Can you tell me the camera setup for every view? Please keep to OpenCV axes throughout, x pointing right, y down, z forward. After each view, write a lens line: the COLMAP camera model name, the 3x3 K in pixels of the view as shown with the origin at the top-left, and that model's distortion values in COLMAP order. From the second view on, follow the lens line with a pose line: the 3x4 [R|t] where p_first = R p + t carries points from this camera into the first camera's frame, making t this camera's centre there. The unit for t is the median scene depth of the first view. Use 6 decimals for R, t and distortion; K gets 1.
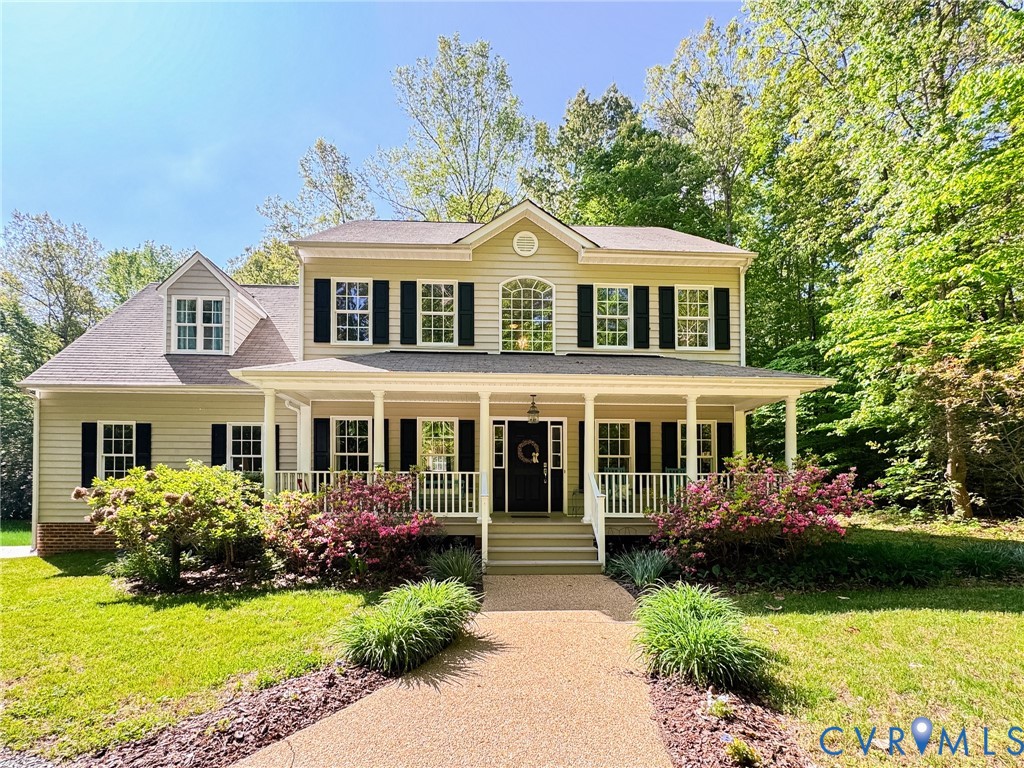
lens RADIAL K [[406.6, 0, 480.1], [0, 406.6, 474.6], [0, 0, 1]] dist [-0.001048, -0.000039]
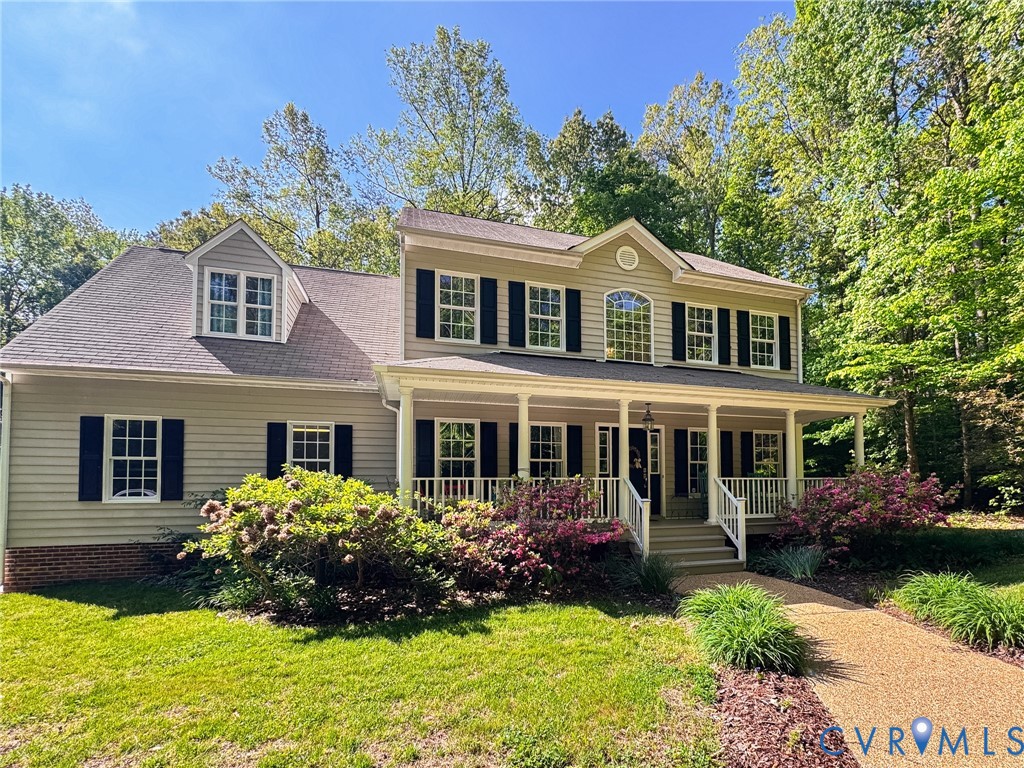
lens RADIAL K [[412.6, 0, 538.8], [0, 412.6, 469.7], [0, 0, 1]] dist [-0.000582, -0.000300]
pose [[0.972645, -0.000870, 0.232294, -0.353373], [0.005434, 0.999805, -0.019011, -0.006440], [-0.232232, 0.019753, 0.972460, 0.034326]]
